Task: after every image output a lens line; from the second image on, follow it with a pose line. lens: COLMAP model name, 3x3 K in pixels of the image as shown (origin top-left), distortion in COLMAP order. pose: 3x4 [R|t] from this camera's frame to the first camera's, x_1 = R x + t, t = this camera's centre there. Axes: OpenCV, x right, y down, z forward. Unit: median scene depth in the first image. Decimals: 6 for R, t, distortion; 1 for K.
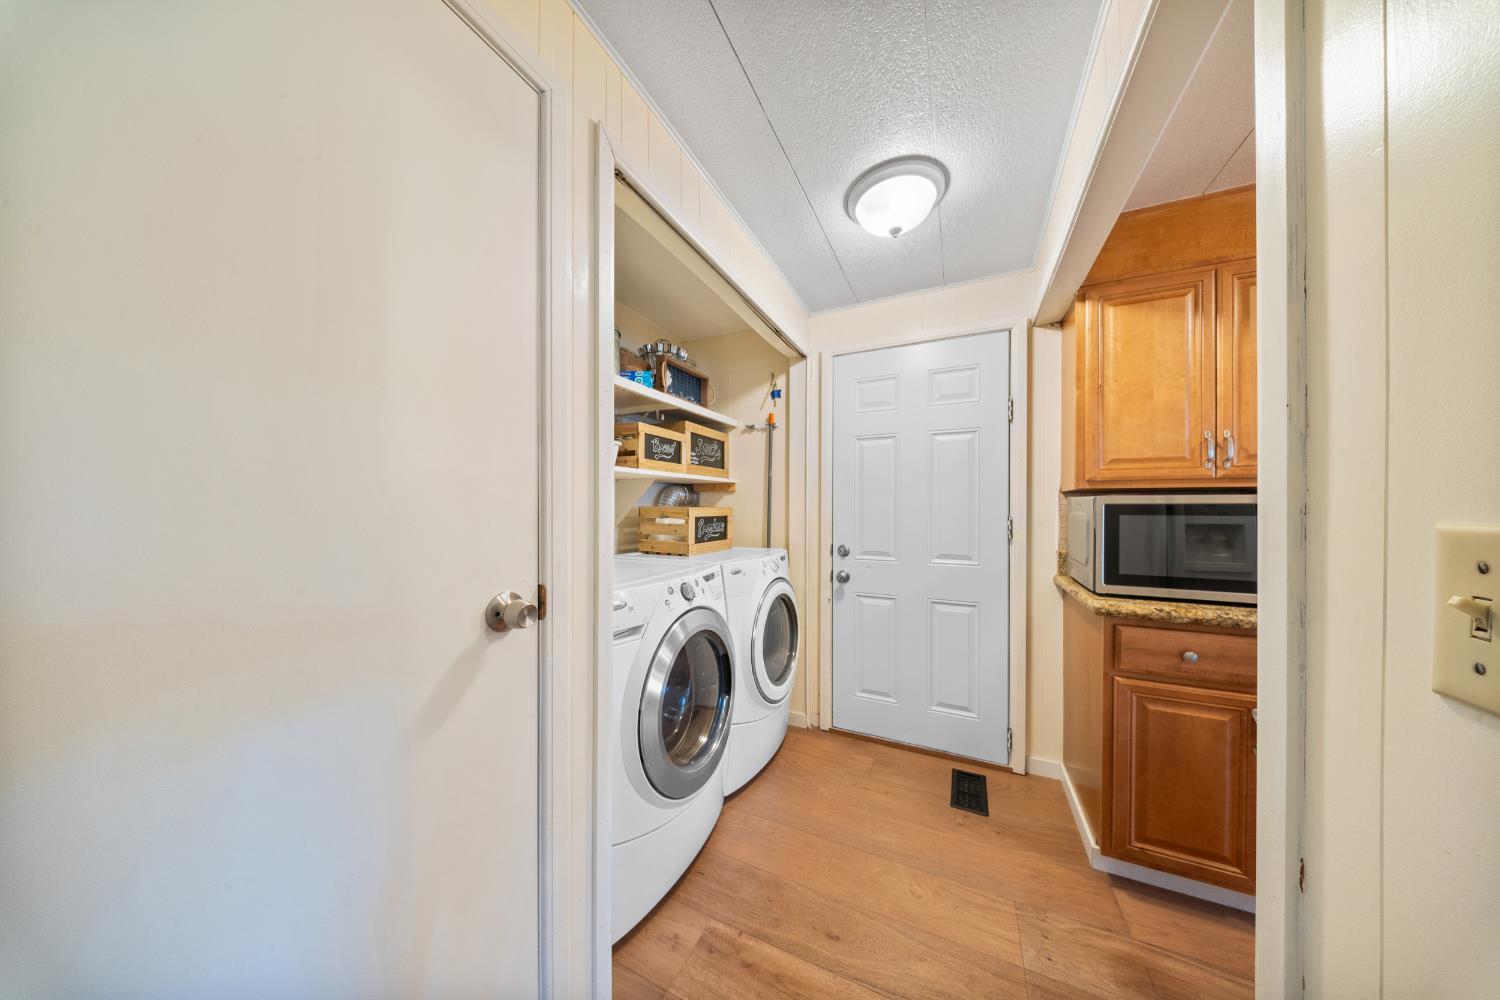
lens RADIAL K [[445.1, 0, 744.6], [0, 445.1, 510.1], [0, 0, 1]] dist [-0.000019, -0.000061]
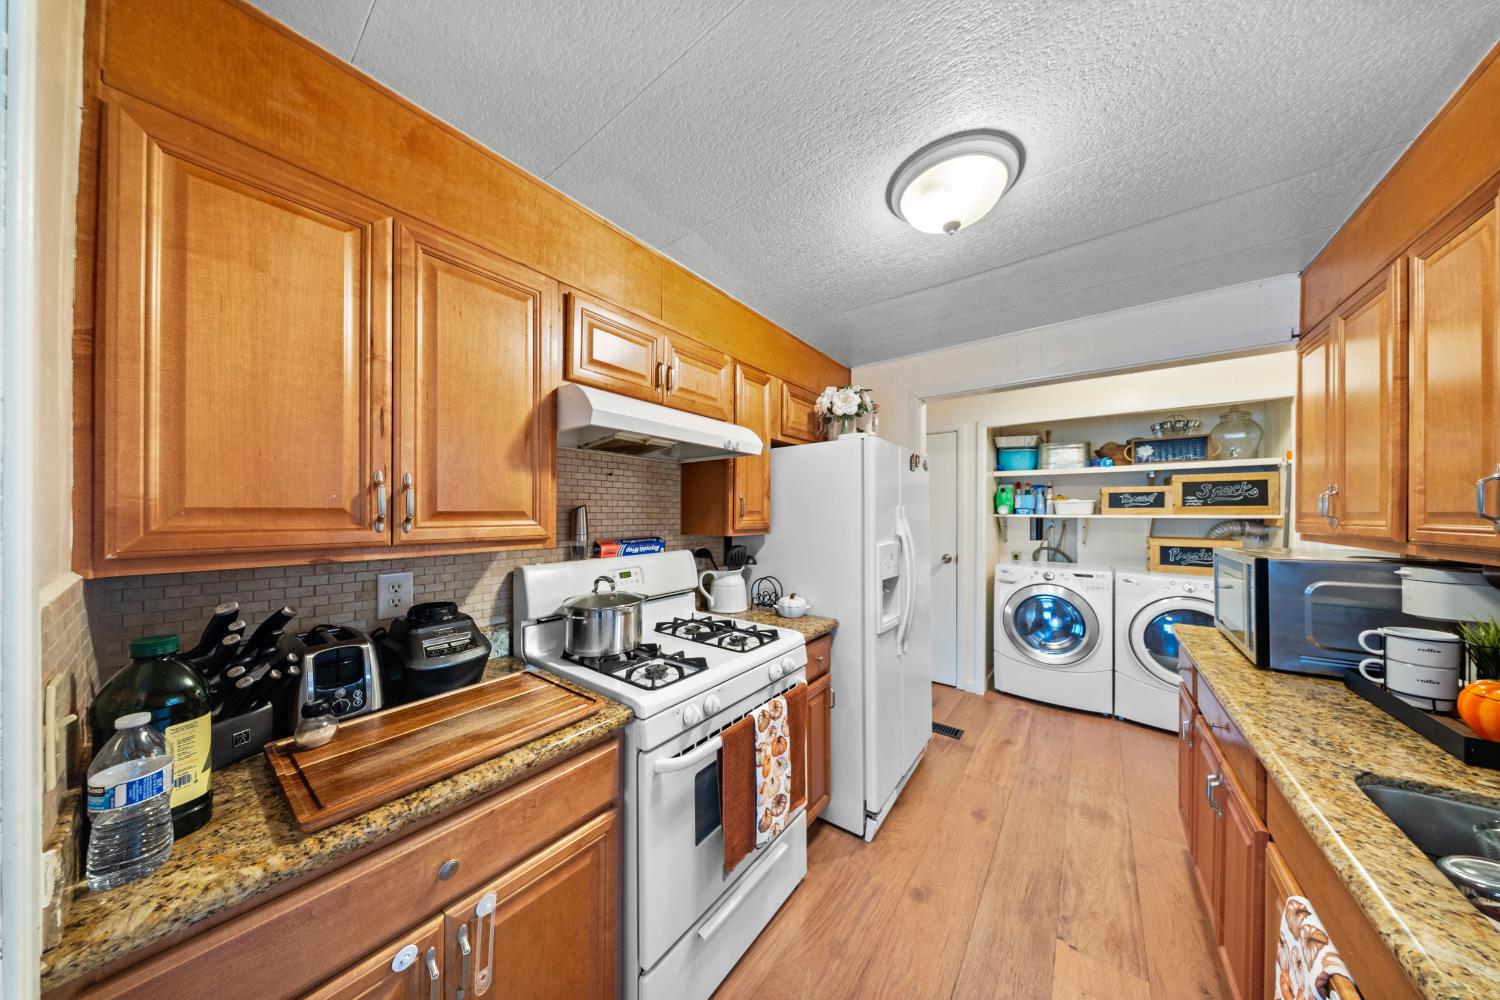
lens RADIAL K [[445.1, 0, 744.6], [0, 445.1, 510.1], [0, 0, 1]] dist [-0.000019, -0.000061]
pose [[-0.202970, -0.000453, -0.979185, 1.524071], [-0.005756, 0.999983, 0.000731, -0.089781], [0.979168, 0.005785, -0.202969, -0.021456]]
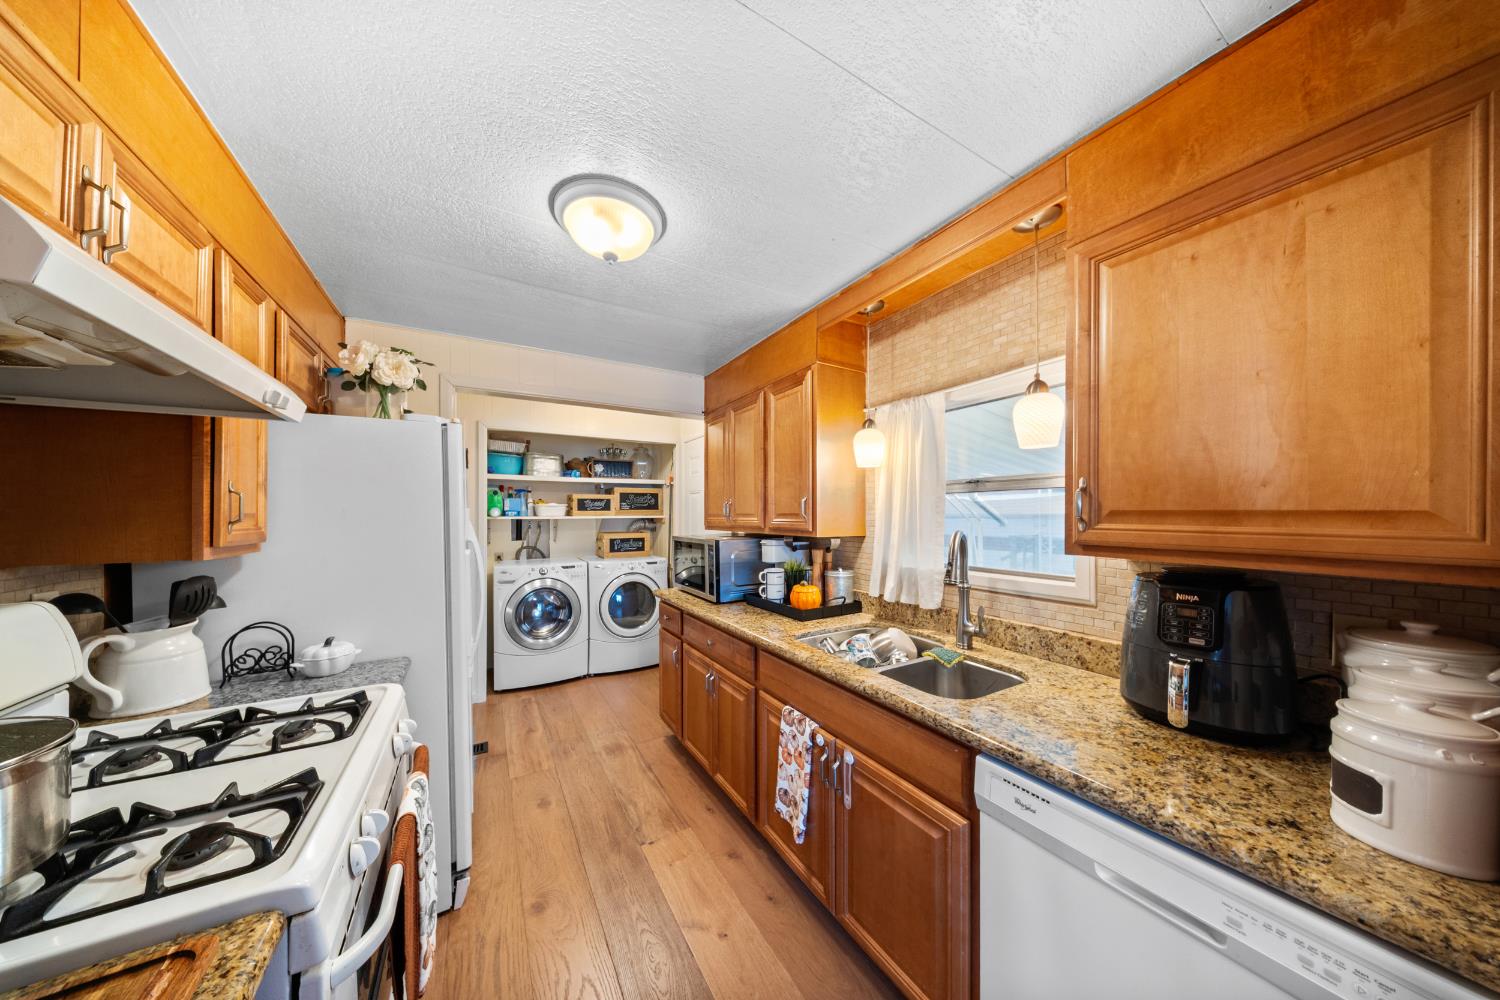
lens RADIAL K [[445.1, 0, 744.6], [0, 445.1, 510.1], [0, 0, 1]] dist [-0.000019, -0.000061]
pose [[0.833147, -0.003583, -0.553041, 1.421390], [-0.002521, 0.999944, -0.010276, -0.088184], [0.553046, 0.009956, 0.833091, -0.290619]]
